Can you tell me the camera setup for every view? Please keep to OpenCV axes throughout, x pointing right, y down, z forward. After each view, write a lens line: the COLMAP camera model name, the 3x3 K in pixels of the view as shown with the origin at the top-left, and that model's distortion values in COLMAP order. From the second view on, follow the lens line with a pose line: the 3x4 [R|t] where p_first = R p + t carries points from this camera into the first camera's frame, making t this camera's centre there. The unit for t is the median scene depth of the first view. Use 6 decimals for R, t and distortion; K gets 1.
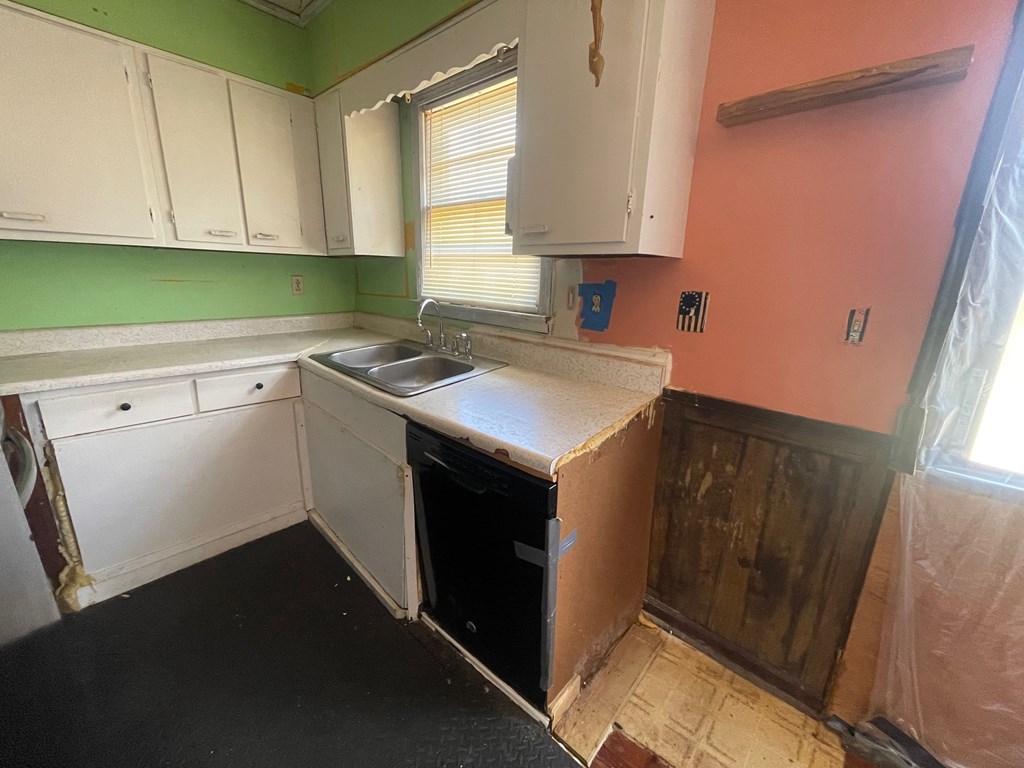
lens RADIAL K [[410.4, 0, 506.9], [0, 410.4, 381.0], [0, 0, 1]] dist [-0.008110, 0.003225]
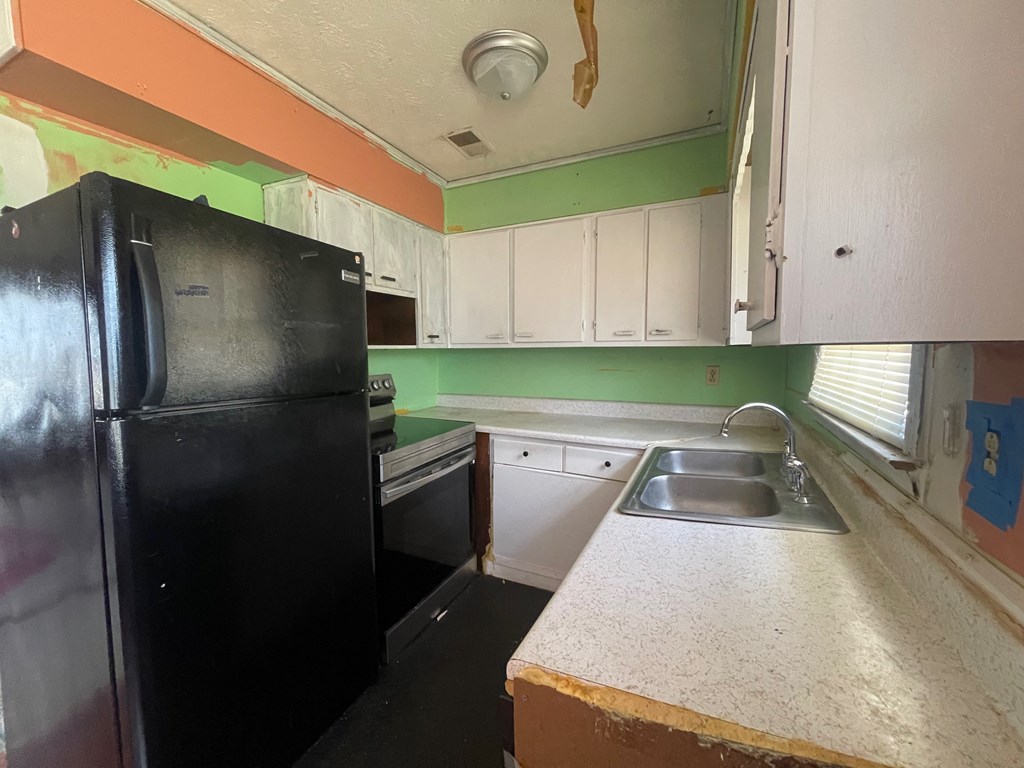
lens RADIAL K [[410.4, 0, 506.9], [0, 410.4, 381.0], [0, 0, 1]] dist [-0.008110, 0.003225]
pose [[0.293033, 0.043320, -0.955120, 0.391397], [-0.229436, 0.972969, -0.026262, -0.121099], [0.928165, 0.226834, 0.295052, 0.379621]]
